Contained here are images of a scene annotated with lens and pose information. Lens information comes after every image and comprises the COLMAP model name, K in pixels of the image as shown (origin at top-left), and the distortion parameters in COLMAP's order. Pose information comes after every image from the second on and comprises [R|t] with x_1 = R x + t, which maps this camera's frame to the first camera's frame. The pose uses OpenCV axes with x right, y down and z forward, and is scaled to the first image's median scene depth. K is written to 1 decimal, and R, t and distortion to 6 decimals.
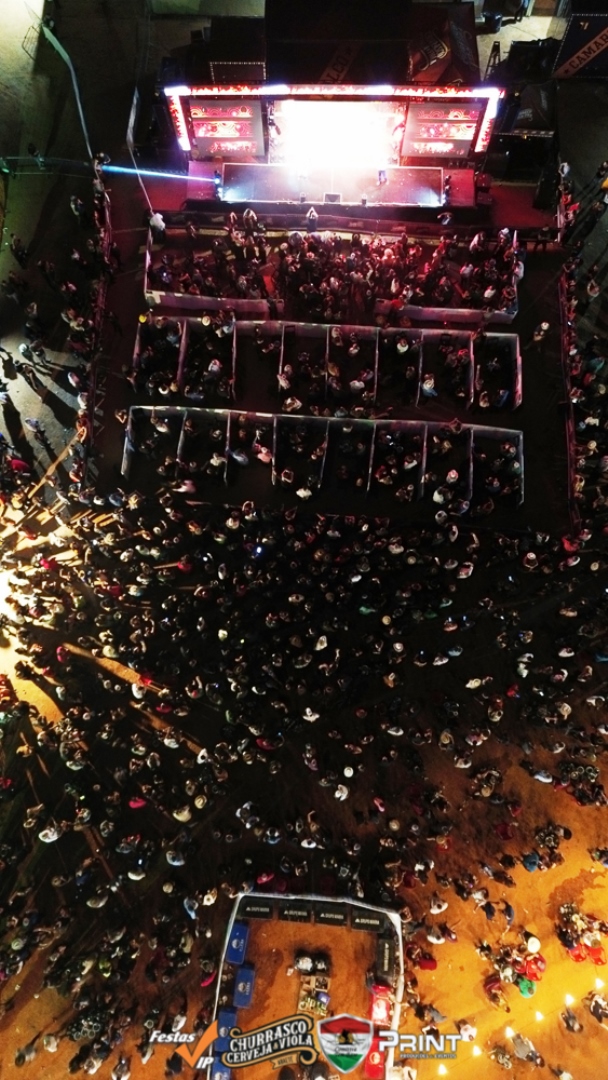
lens RADIAL K [[764.3, 0, 304.0], [0, 764.3, 540.0], [0, 0, 1]] dist [0.065184, -0.065817]
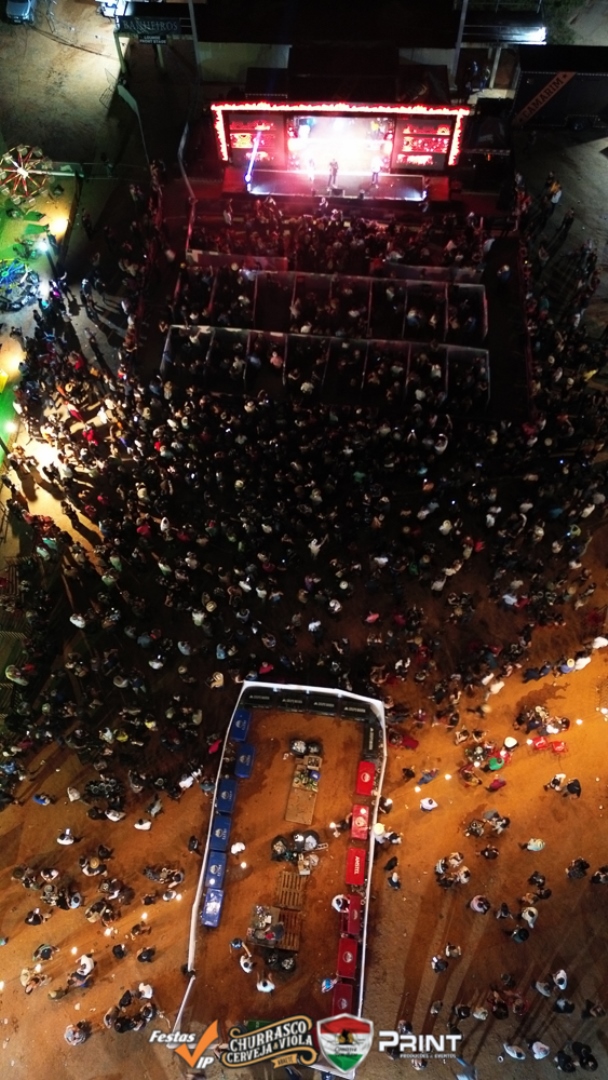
lens RADIAL K [[764.3, 0, 304.0], [0, 764.3, 540.0], [0, 0, 1]] dist [0.065184, -0.065817]
pose [[0.999643, 0.024811, -0.009945, 0.010050], [-0.026342, 0.977579, -0.208915, 0.416424], [0.004539, 0.209103, 0.977883, -0.134584]]
